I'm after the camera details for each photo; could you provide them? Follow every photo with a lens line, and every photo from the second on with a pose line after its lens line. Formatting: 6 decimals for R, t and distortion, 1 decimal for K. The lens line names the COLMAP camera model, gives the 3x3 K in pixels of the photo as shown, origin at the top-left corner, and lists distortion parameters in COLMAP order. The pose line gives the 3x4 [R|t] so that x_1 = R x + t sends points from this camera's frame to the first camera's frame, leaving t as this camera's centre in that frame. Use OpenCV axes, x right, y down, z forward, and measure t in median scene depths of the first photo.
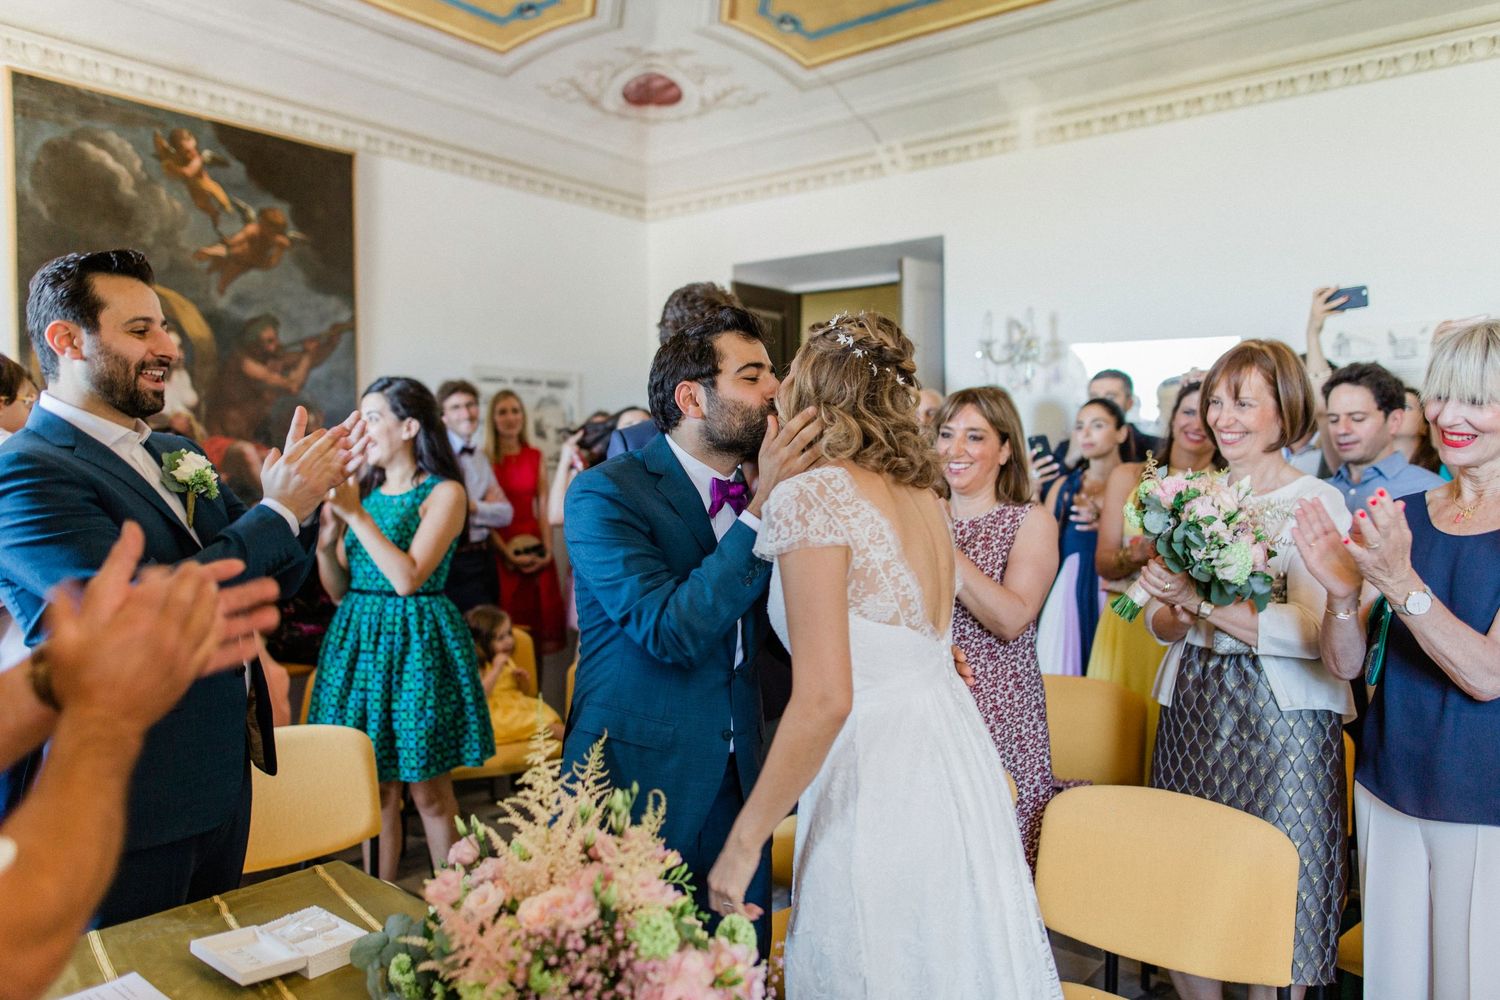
lens RADIAL K [[1040.1, 0, 728.7], [0, 1040.1, 497.4], [0, 0, 1]] dist [-0.006667, 0.004498]
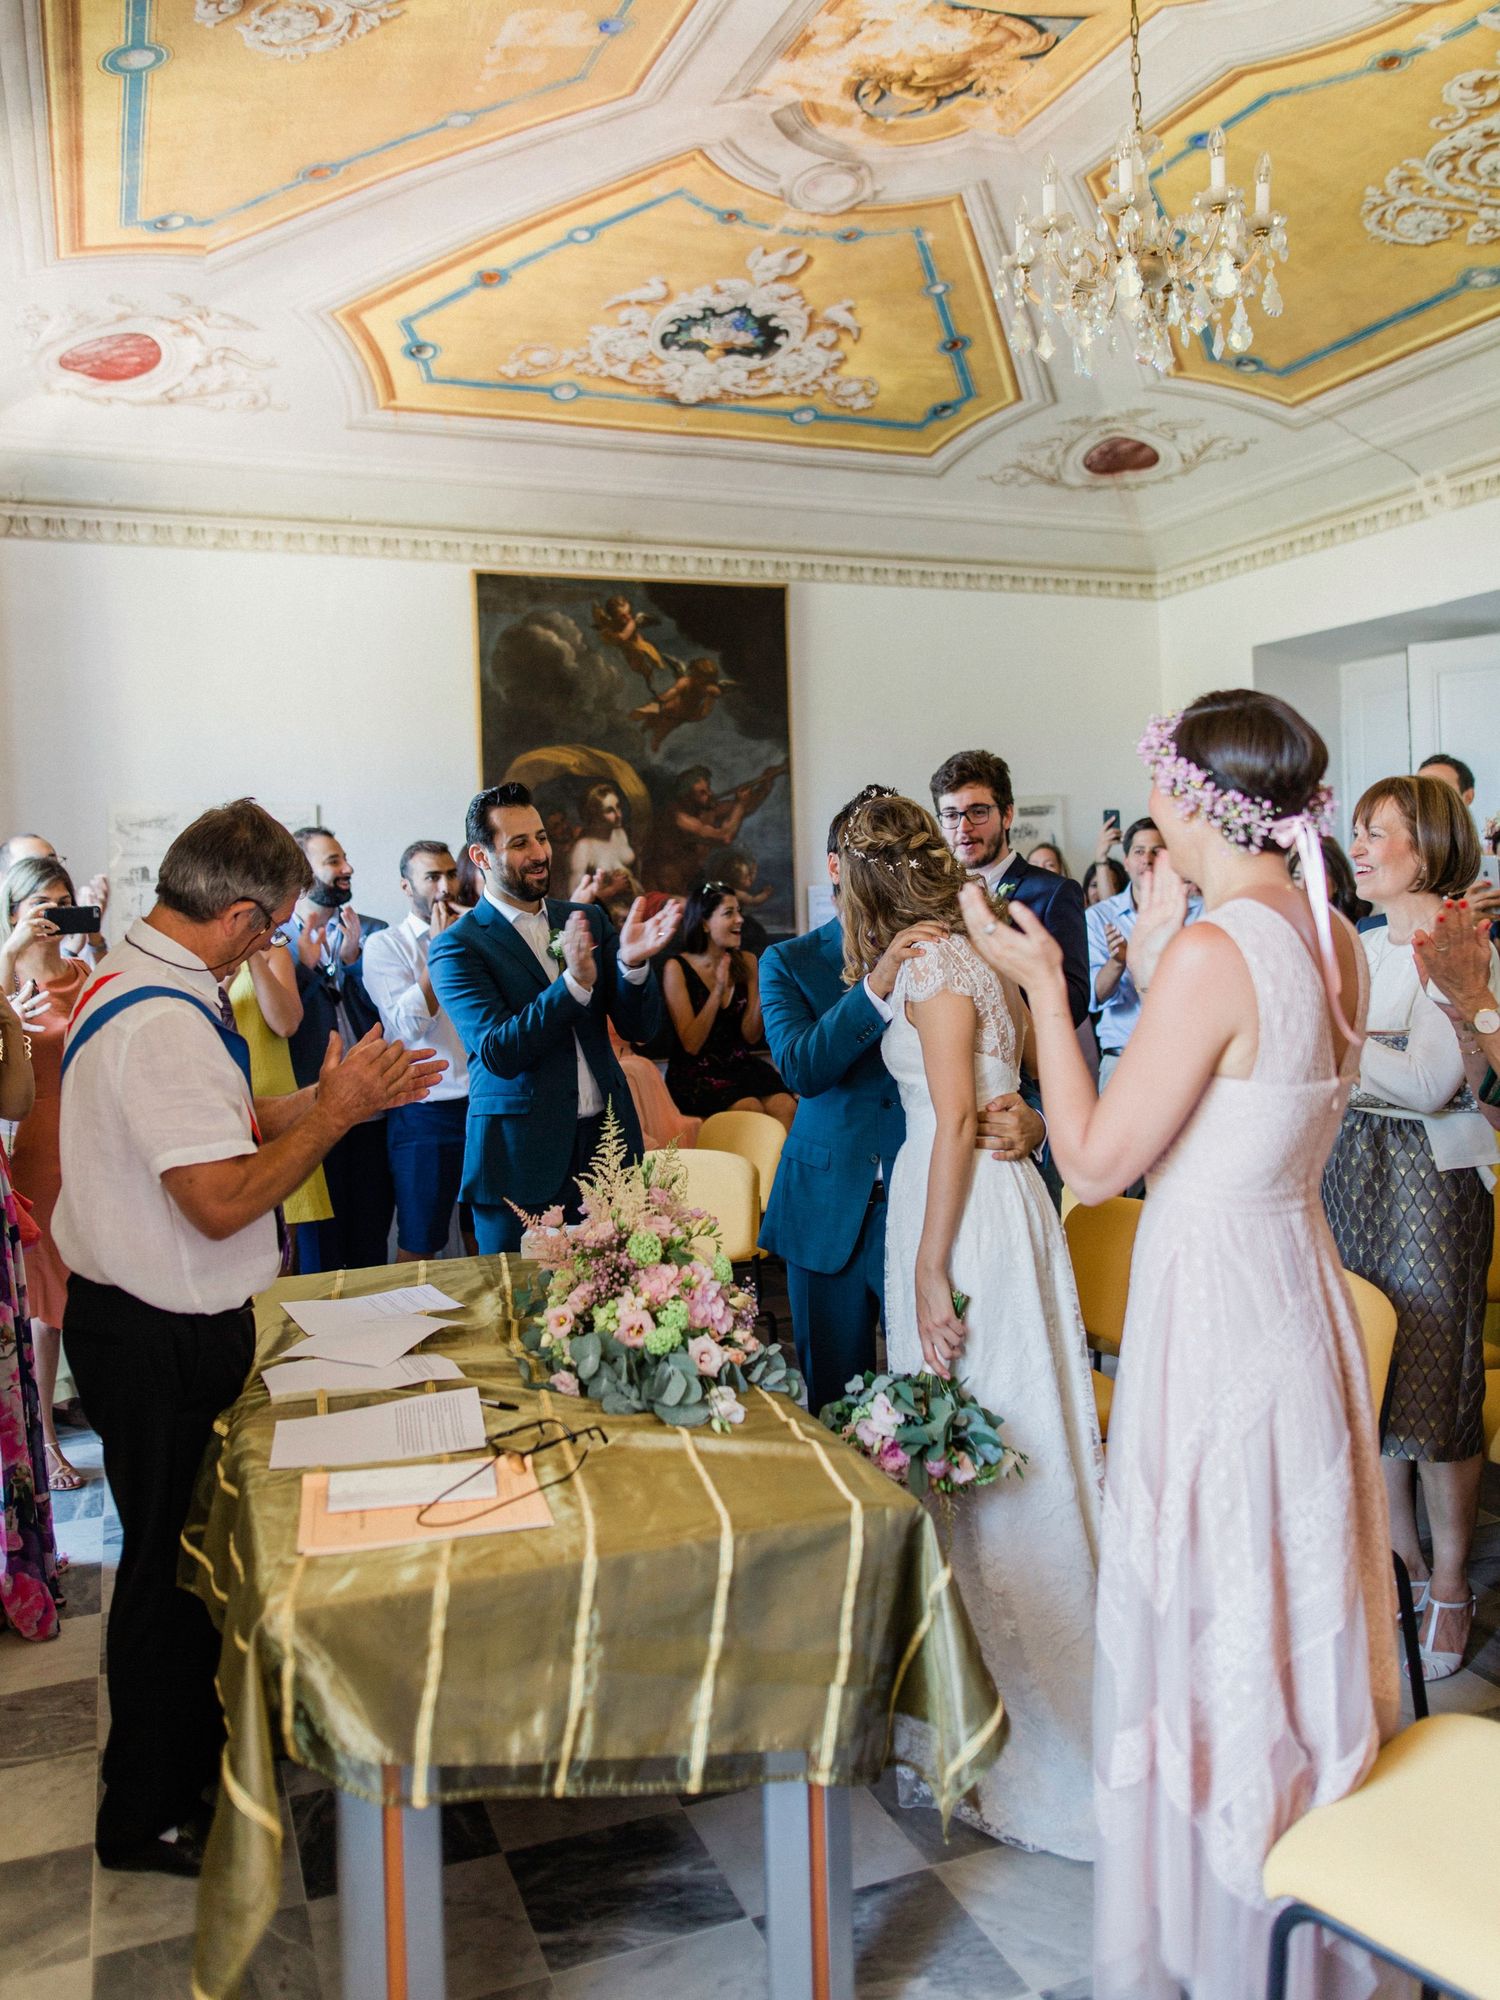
lens RADIAL K [[1522.0, 0, 762.3], [0, 1522.0, 919.2], [0, 0, 1]] dist [-0.005625, 0.002668]
pose [[0.871575, -0.016854, -0.489973, 0.320026], [0.011776, 0.999840, -0.013445, -0.010182], [0.490121, 0.005949, 0.871634, -0.236626]]
